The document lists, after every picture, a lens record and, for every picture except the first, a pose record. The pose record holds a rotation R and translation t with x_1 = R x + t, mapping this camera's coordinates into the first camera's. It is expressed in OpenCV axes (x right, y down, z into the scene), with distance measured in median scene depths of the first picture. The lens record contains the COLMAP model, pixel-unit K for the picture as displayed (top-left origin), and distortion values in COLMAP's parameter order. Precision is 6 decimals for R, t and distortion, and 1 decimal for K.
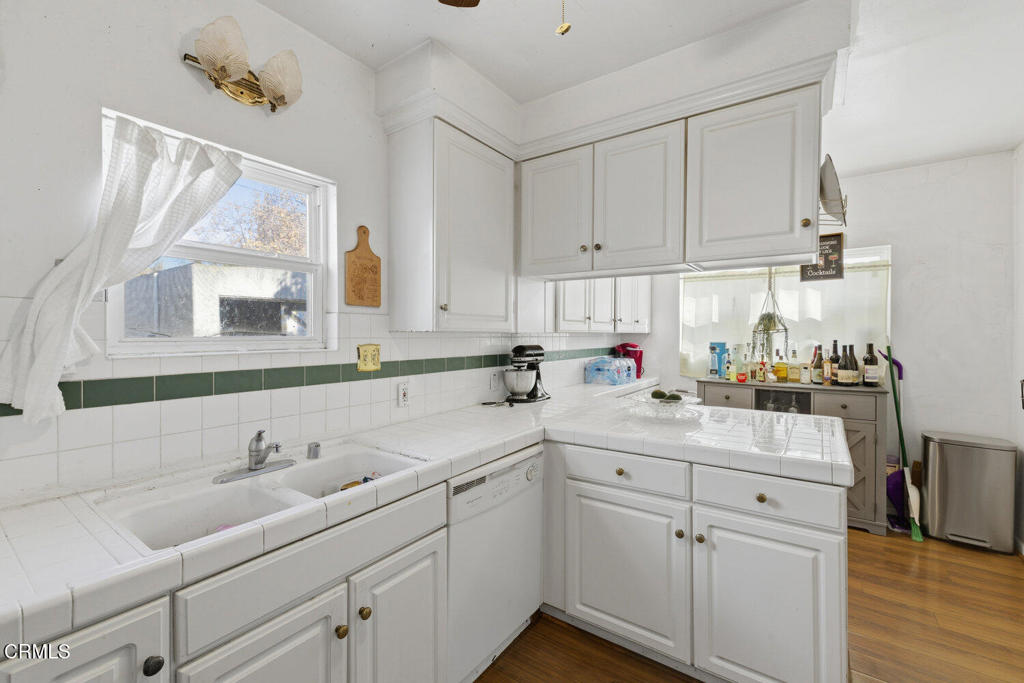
lens RADIAL K [[436.4, 0, 516.6], [0, 436.4, 334.5], [0, 0, 1]] dist [0.000827, 0.000124]
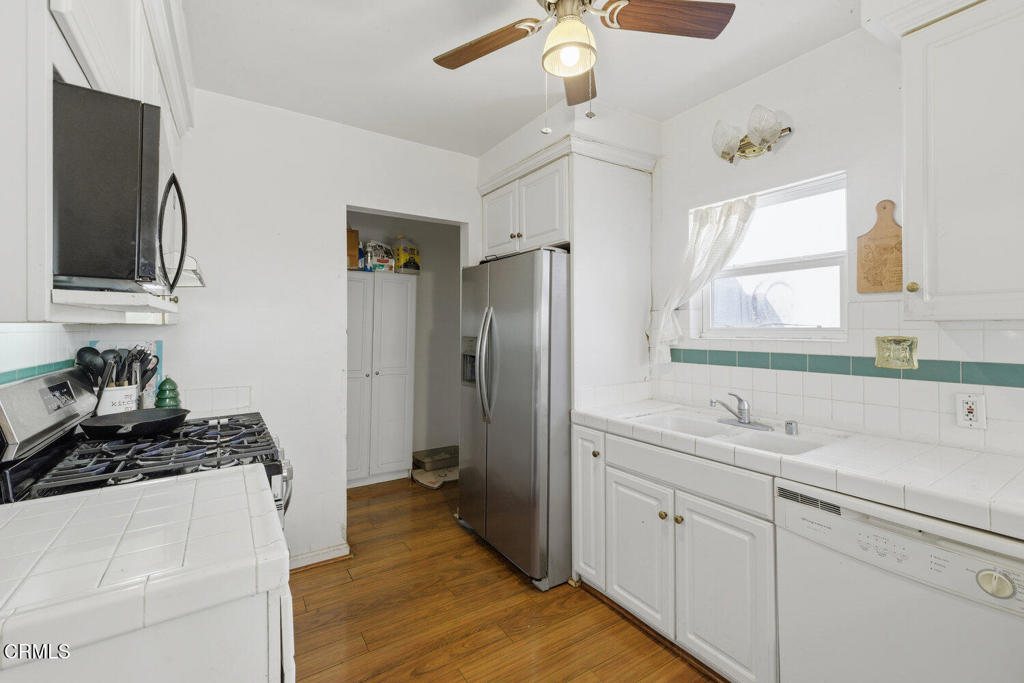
lens RADIAL K [[438.9, 0, 513.5], [0, 438.9, 327.5], [0, 0, 1]] dist [0.000912, -0.000106]
pose [[-0.378735, -0.000969, -0.925505, 0.889190], [0.001283, 0.999998, -0.001572, 0.005854], [0.925504, -0.001783, -0.378733, 0.776320]]
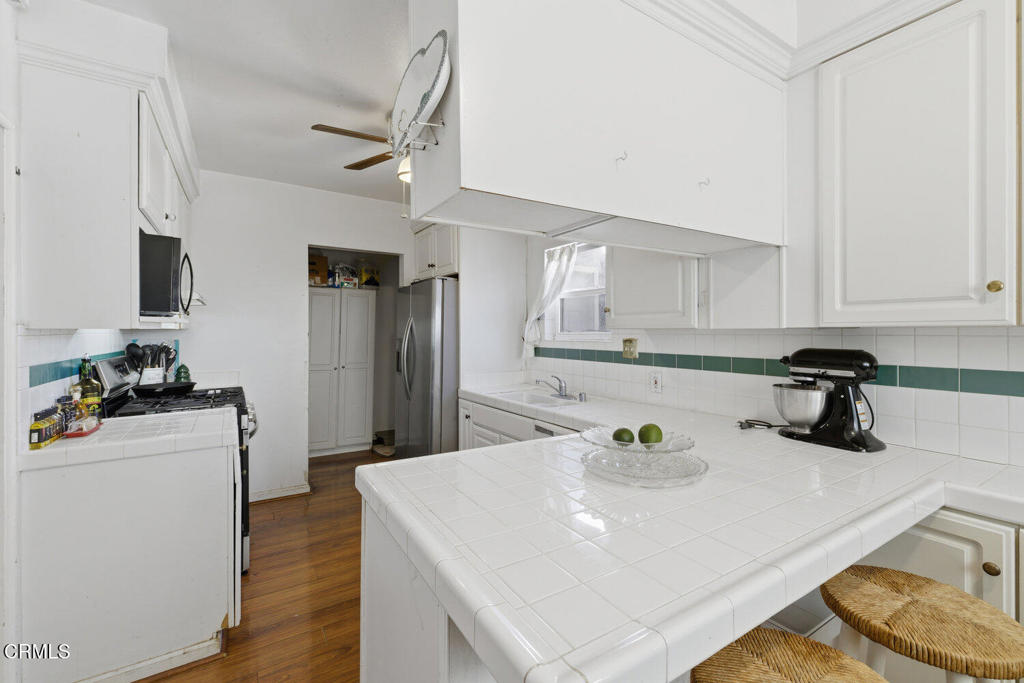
lens RADIAL K [[436.4, 0, 516.6], [0, 436.4, 334.5], [0, 0, 1]] dist [0.000827, 0.000124]
pose [[-0.388886, 0.003213, -0.921280, 1.288197], [-0.002222, 0.999988, 0.004426, 0.005483], [0.921283, 0.003769, -0.388874, 1.465867]]
